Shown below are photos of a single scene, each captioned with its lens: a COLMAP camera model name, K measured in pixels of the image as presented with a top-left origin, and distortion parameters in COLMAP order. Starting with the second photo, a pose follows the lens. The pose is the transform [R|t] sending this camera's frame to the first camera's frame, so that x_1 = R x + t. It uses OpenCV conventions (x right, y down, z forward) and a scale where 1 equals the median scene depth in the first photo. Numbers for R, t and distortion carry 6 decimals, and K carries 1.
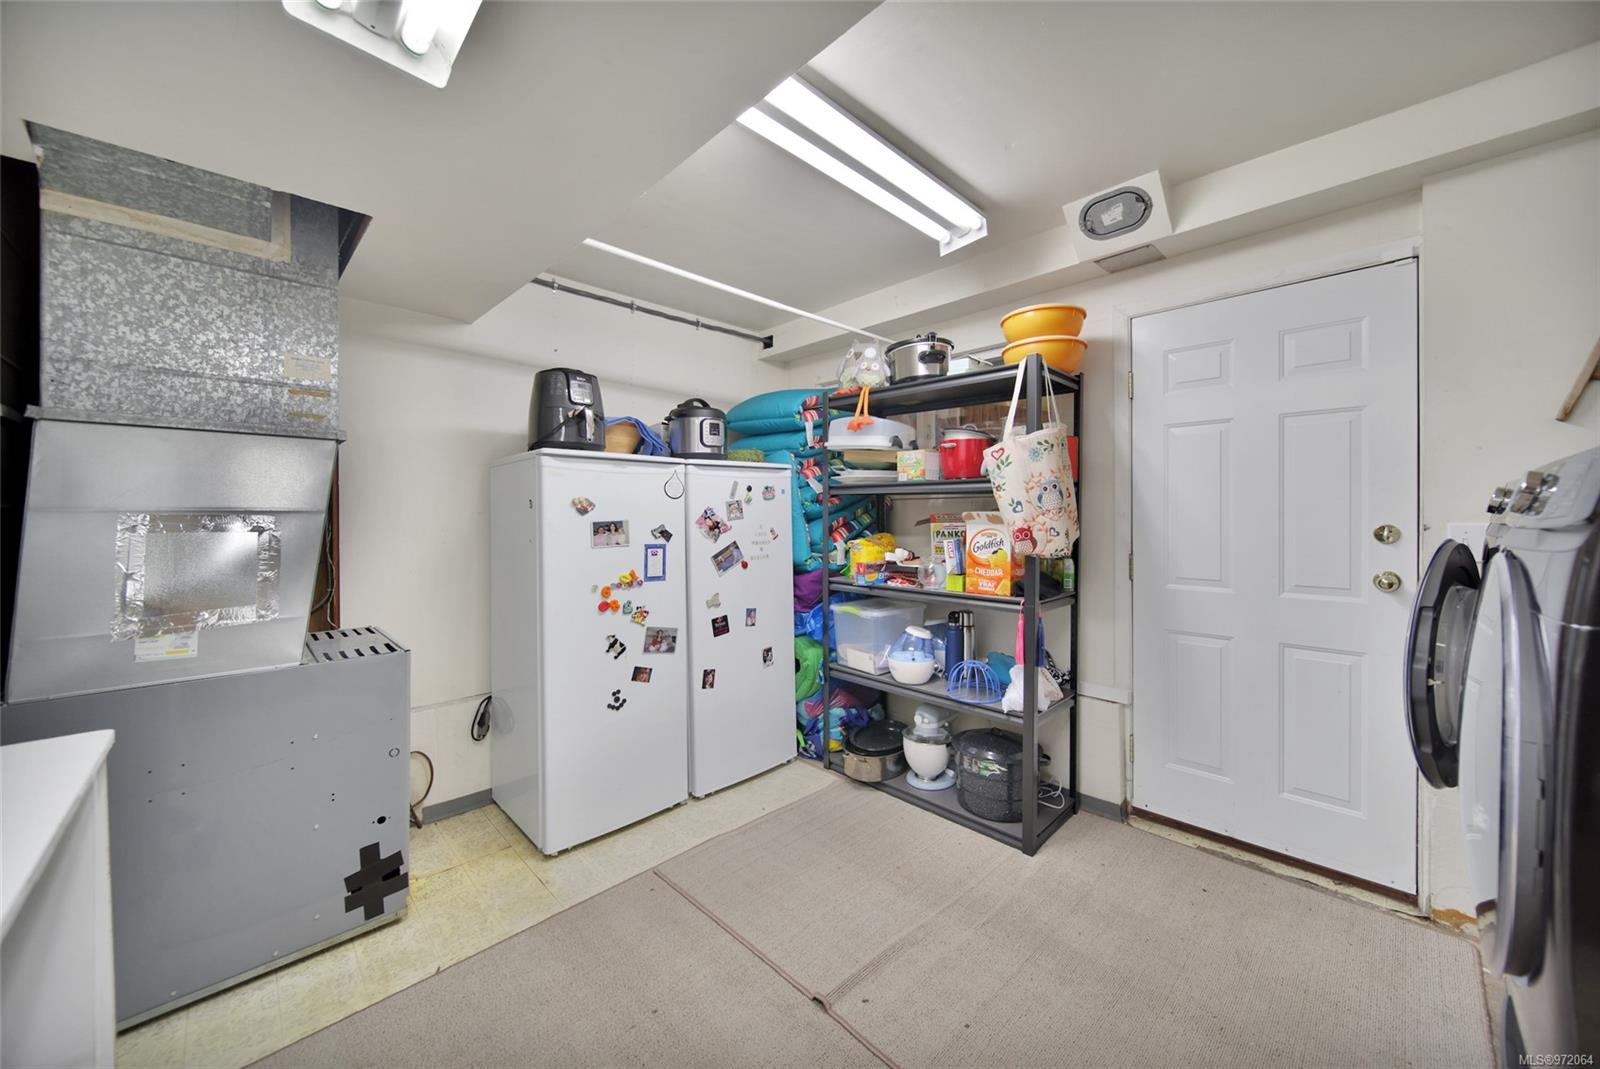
lens RADIAL K [[573.5, 0, 796.9], [0, 573.5, 522.3], [0, 0, 1]] dist [-0.001036, -0.001404]
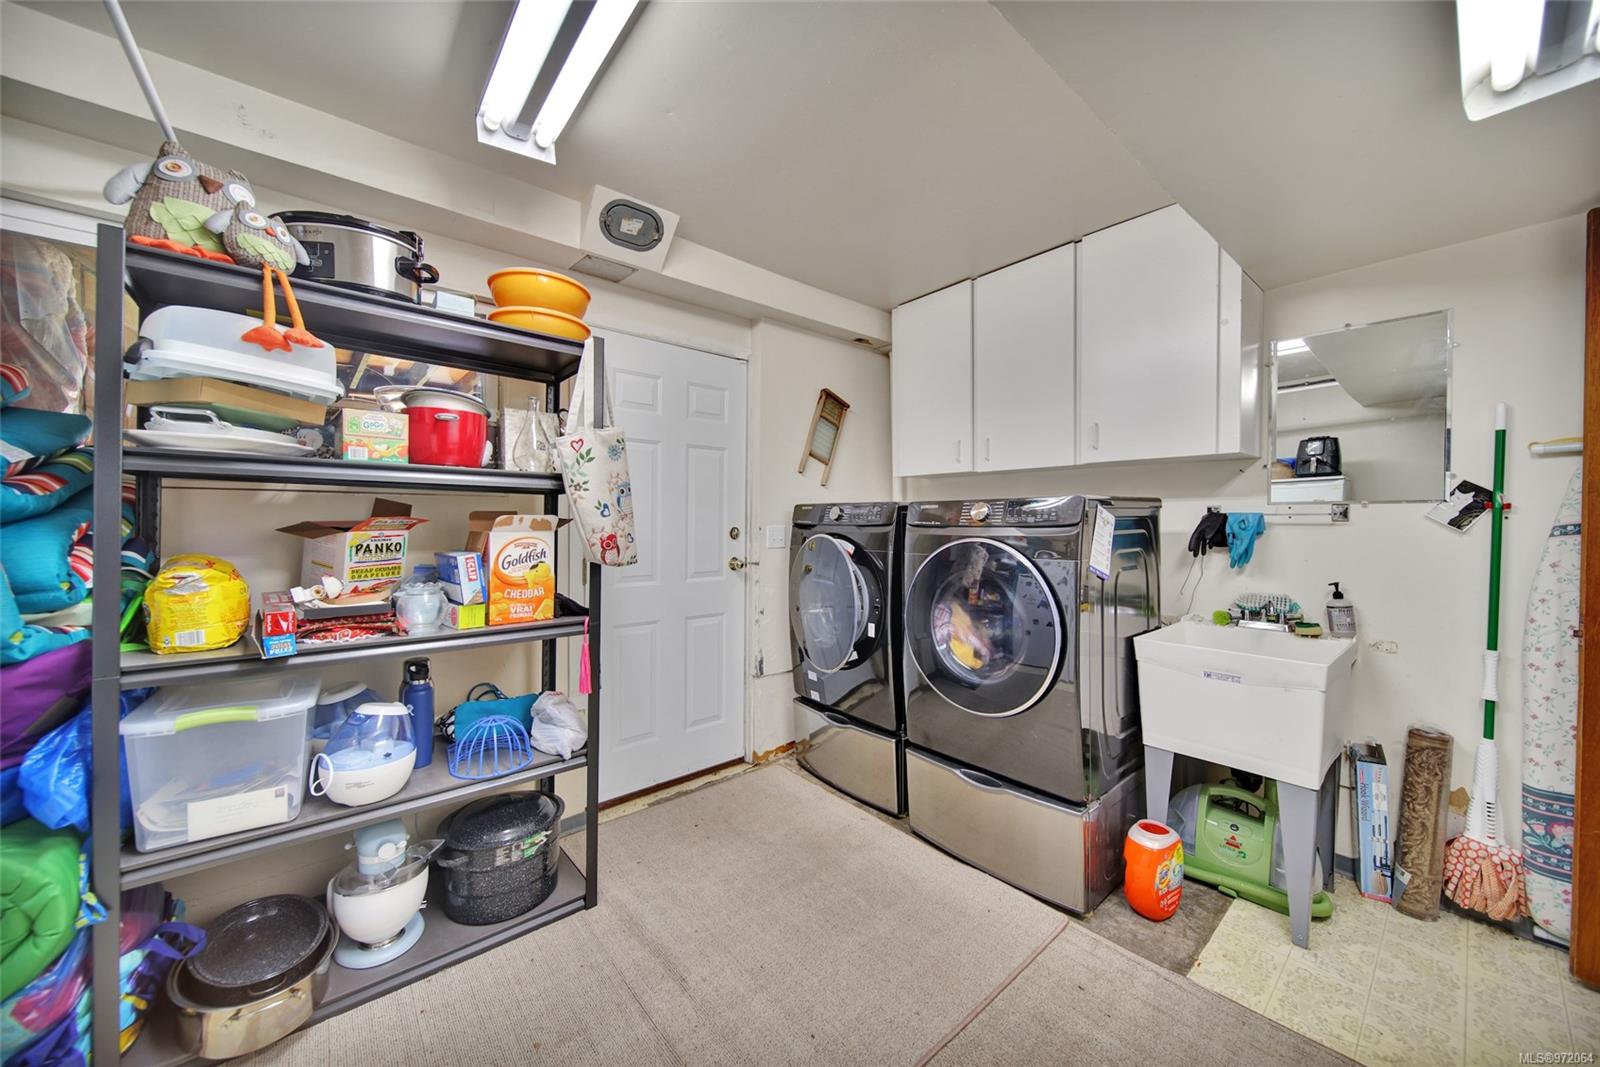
lens RADIAL K [[573.5, 0, 799.1], [0, 573.5, 530.6], [0, 0, 1]] dist [-0.001036, -0.001404]
pose [[0.070652, -0.014695, 0.997393, -0.414730], [0.007527, 0.999871, 0.014199, -0.005875], [-0.997473, 0.006504, 0.070753, 0.581379]]
